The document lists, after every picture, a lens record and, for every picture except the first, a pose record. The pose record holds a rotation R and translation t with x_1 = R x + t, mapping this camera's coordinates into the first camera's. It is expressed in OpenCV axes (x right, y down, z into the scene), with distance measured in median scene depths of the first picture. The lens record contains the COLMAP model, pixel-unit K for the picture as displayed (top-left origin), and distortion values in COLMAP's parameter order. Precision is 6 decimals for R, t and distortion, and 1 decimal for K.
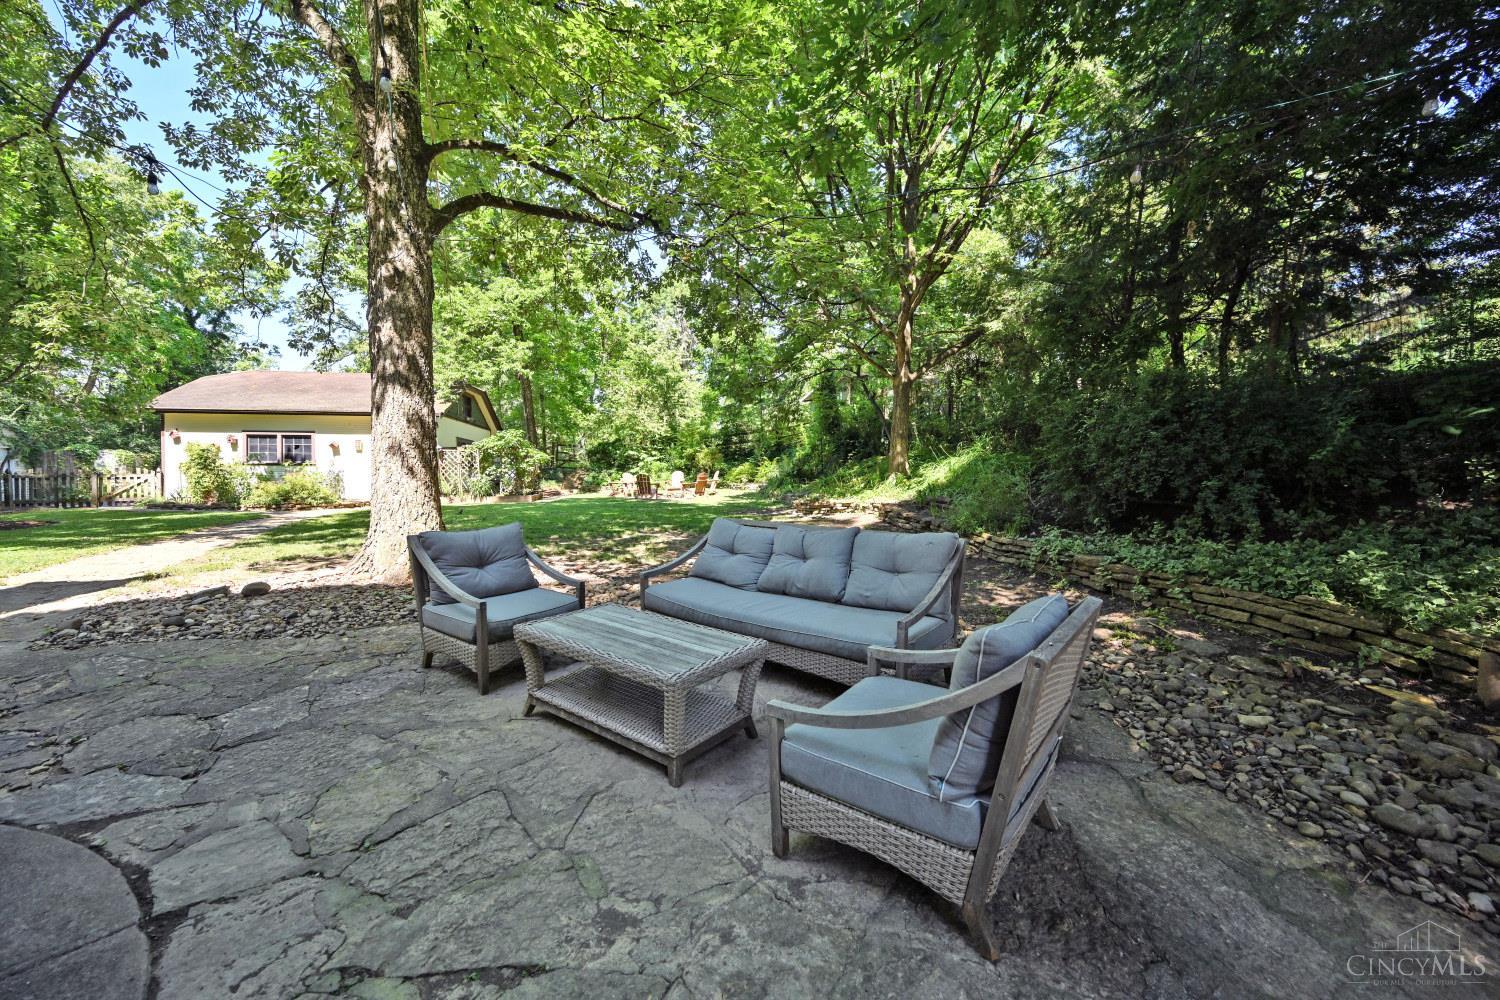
lens RADIAL K [[587.8, 0, 750.0], [0, 587.8, 500.0], [0, 0, 1]] dist [-0.001040, -0.000165]
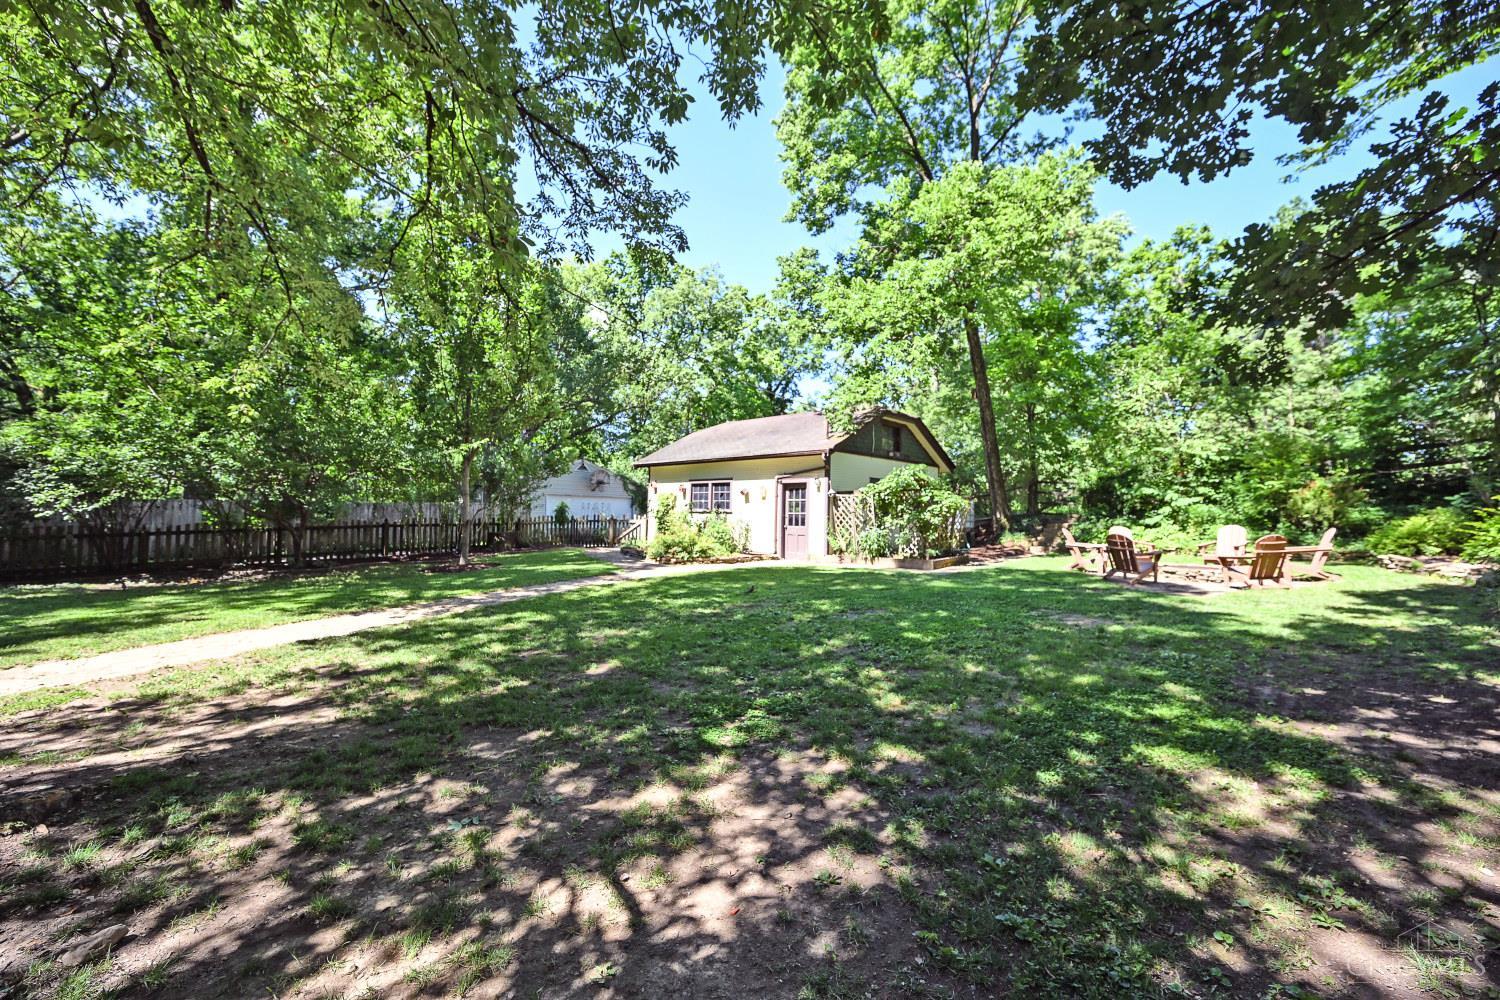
lens RADIAL K [[587.8, 0, 750.0], [0, 587.8, 500.0], [0, 0, 1]] dist [-0.001040, -0.000165]
pose [[0.611075, -0.008602, -0.791526, 0.035204], [-0.039928, 0.998333, -0.041674, -0.042184], [0.790565, 0.057070, 0.609713, 0.438465]]
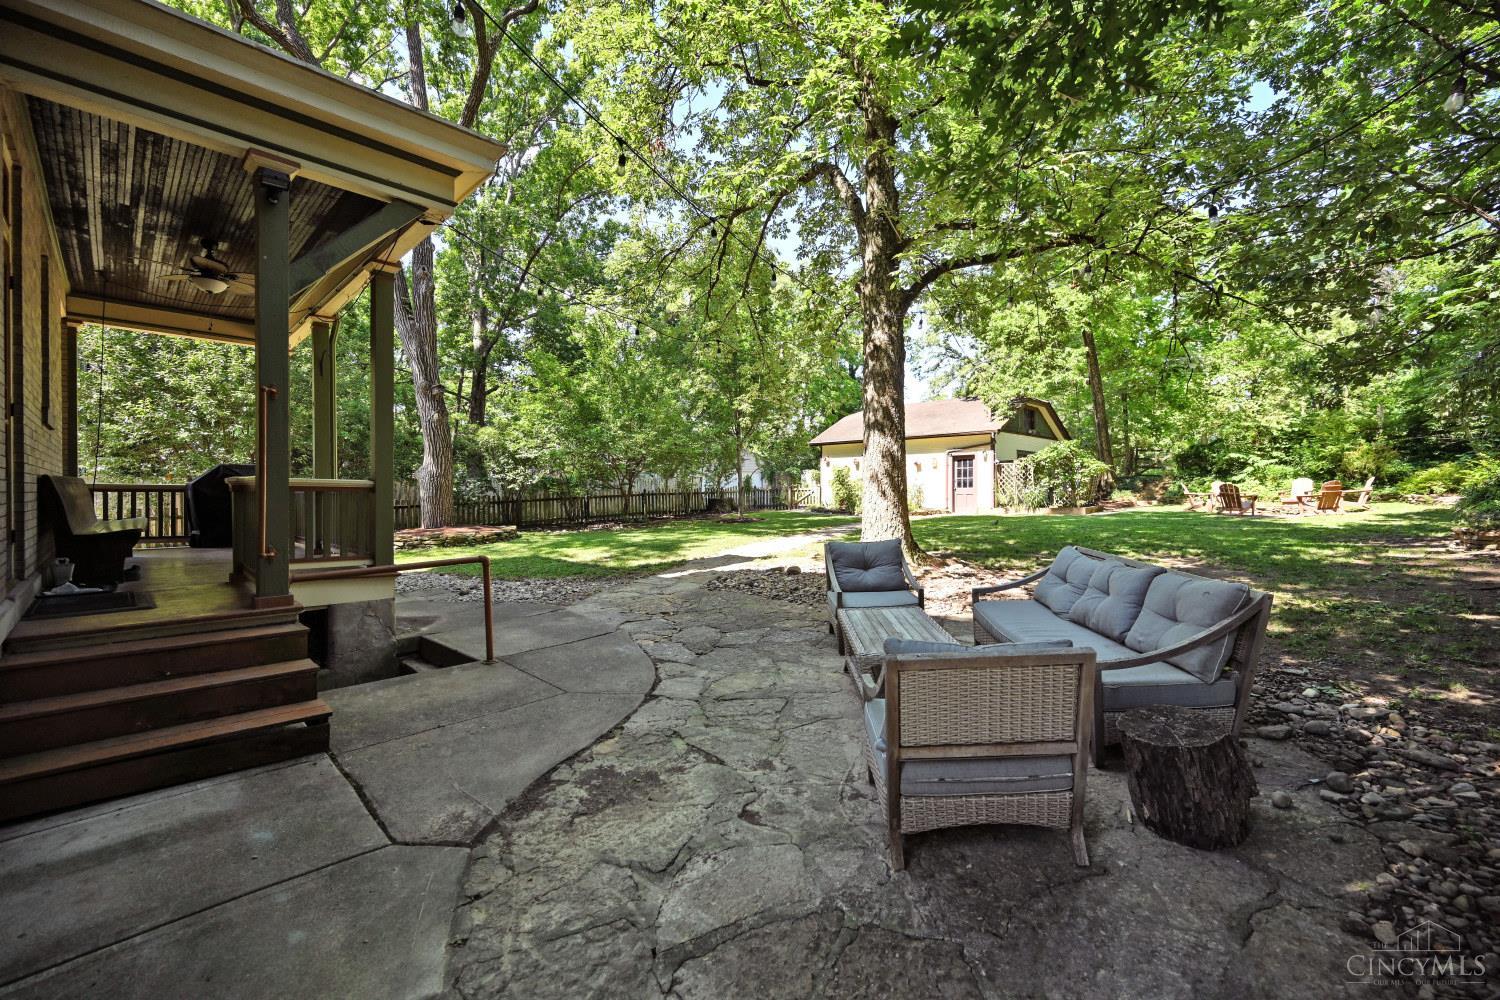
lens RADIAL K [[609.2, 0, 758.8], [0, 609.2, 499.2], [0, 0, 1]] dist [0.000860, -0.000305]
pose [[0.594353, 0.009465, -0.804149, 0.112343], [-0.019534, 0.999806, -0.002670, -0.008828], [0.803967, 0.017295, 0.594422, -0.013610]]
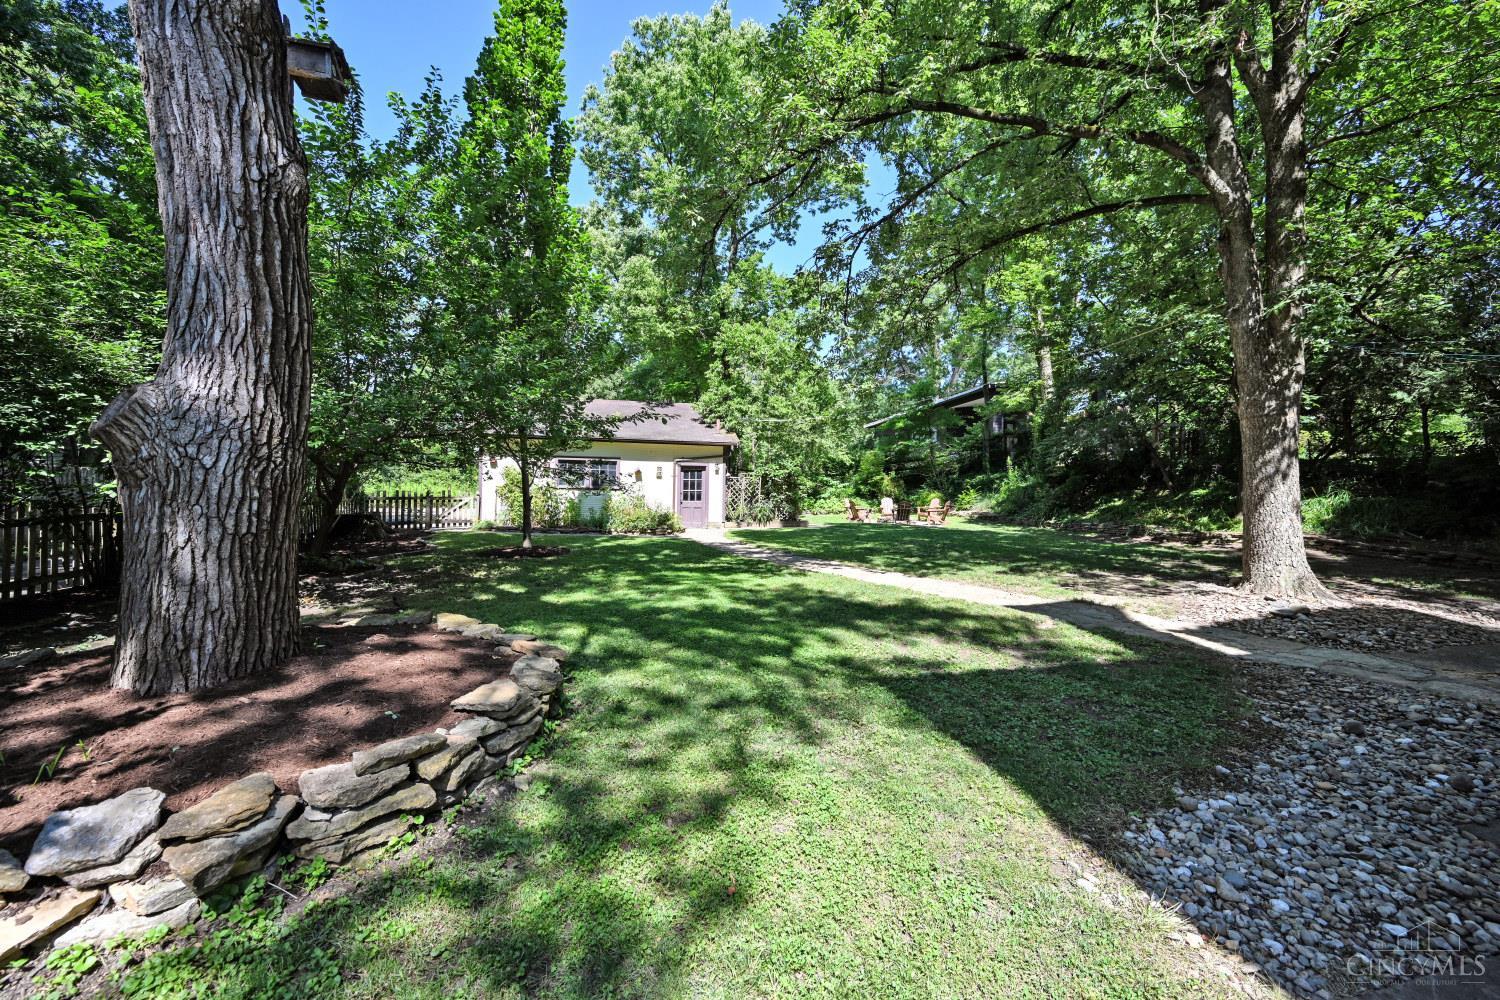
lens RADIAL K [[587.8, 0, 750.0], [0, 587.8, 500.0], [0, 0, 1]] dist [-0.001040, -0.000165]
pose [[0.995909, 0.012789, 0.089449, -0.601917], [-0.010204, 0.999519, -0.029300, -0.013327], [-0.089781, 0.028268, 0.995560, -0.061509]]
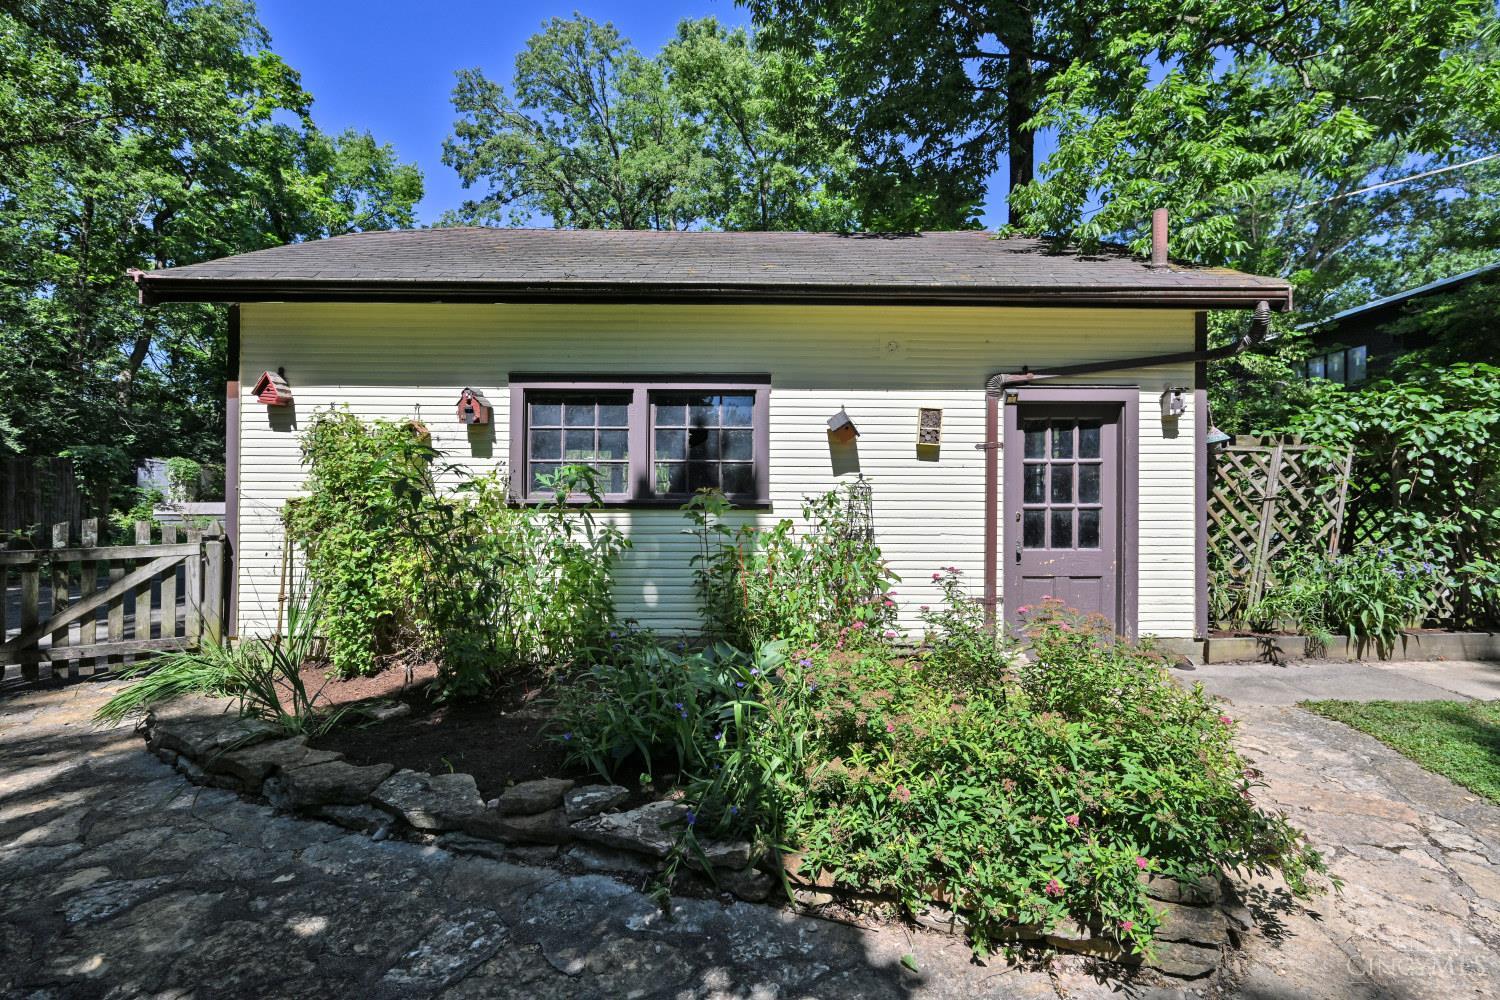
lens RADIAL K [[655.7, 0, 750.0], [0, 655.7, 500.0], [0, 0, 1]] dist [0.001050, 0.000312]
pose [[0.991534, 0.003877, -0.129786, -0.710560], [-0.006551, 0.999775, -0.020178, -0.057018], [0.129679, 0.020857, 0.991337, 0.717638]]
